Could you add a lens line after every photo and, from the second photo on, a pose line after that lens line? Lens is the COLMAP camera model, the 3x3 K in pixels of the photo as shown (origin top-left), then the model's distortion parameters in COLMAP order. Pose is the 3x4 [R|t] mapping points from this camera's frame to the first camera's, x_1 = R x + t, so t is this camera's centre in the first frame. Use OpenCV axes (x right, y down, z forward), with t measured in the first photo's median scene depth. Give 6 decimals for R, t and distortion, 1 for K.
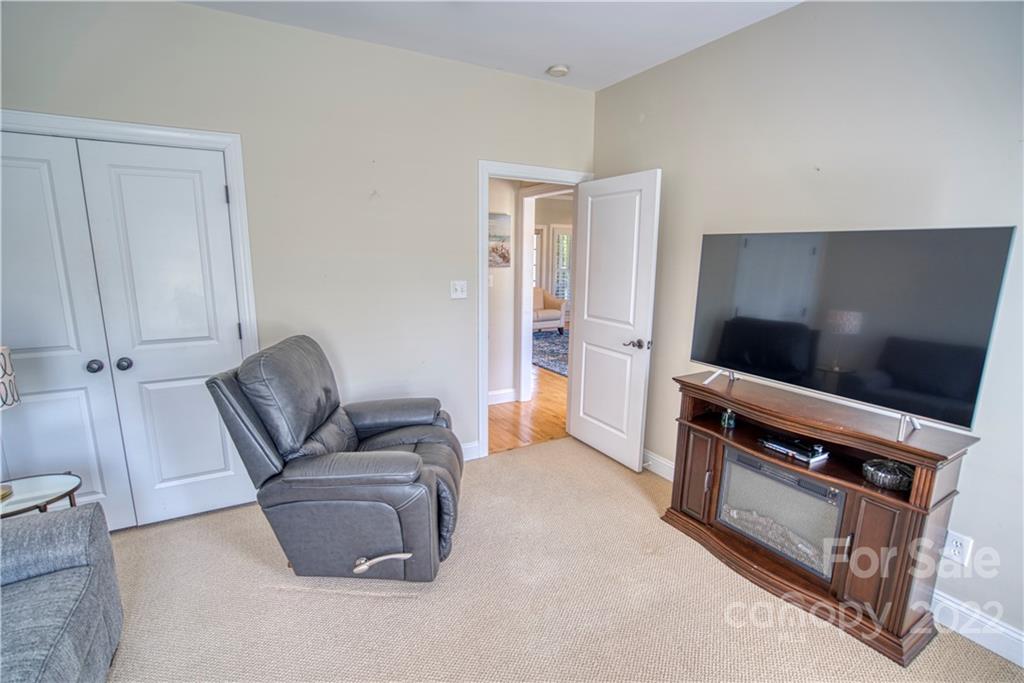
lens RADIAL K [[480.1, 0, 509.6], [0, 480.1, 346.7], [0, 0, 1]] dist [-0.001381, 0.000104]
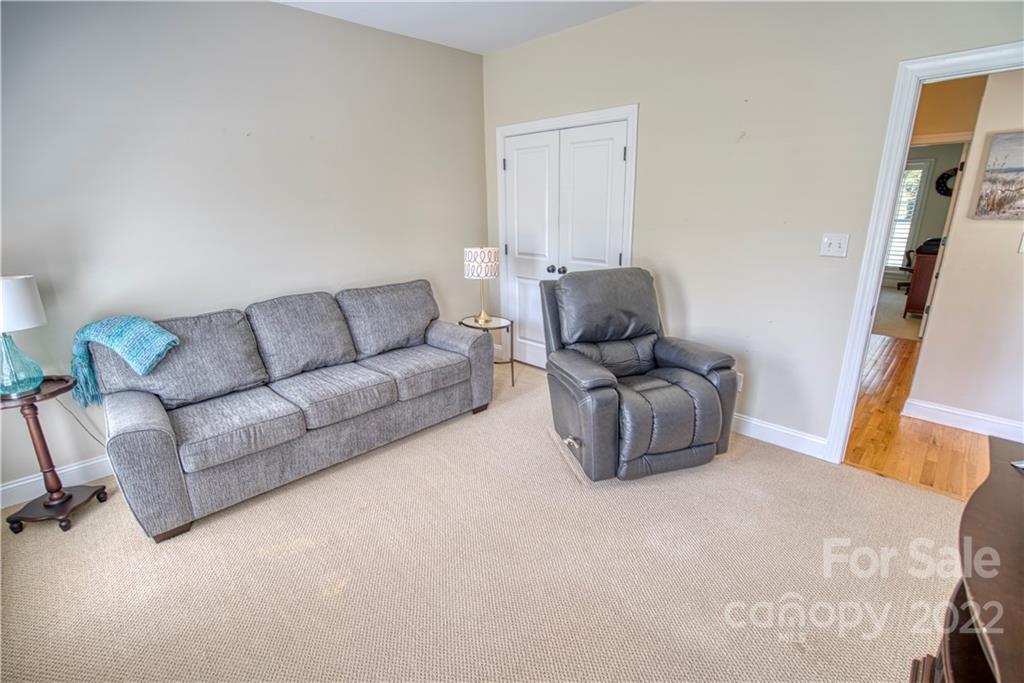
lens RADIAL K [[470.8, 0, 510.0], [0, 470.8, 343.5], [0, 0, 1]] dist [-0.053361, 0.019104]
pose [[0.284342, 0.263289, -0.921861, 0.663145], [-0.178842, 0.959240, 0.218802, -0.043071], [0.941894, 0.102653, 0.319840, 0.362862]]
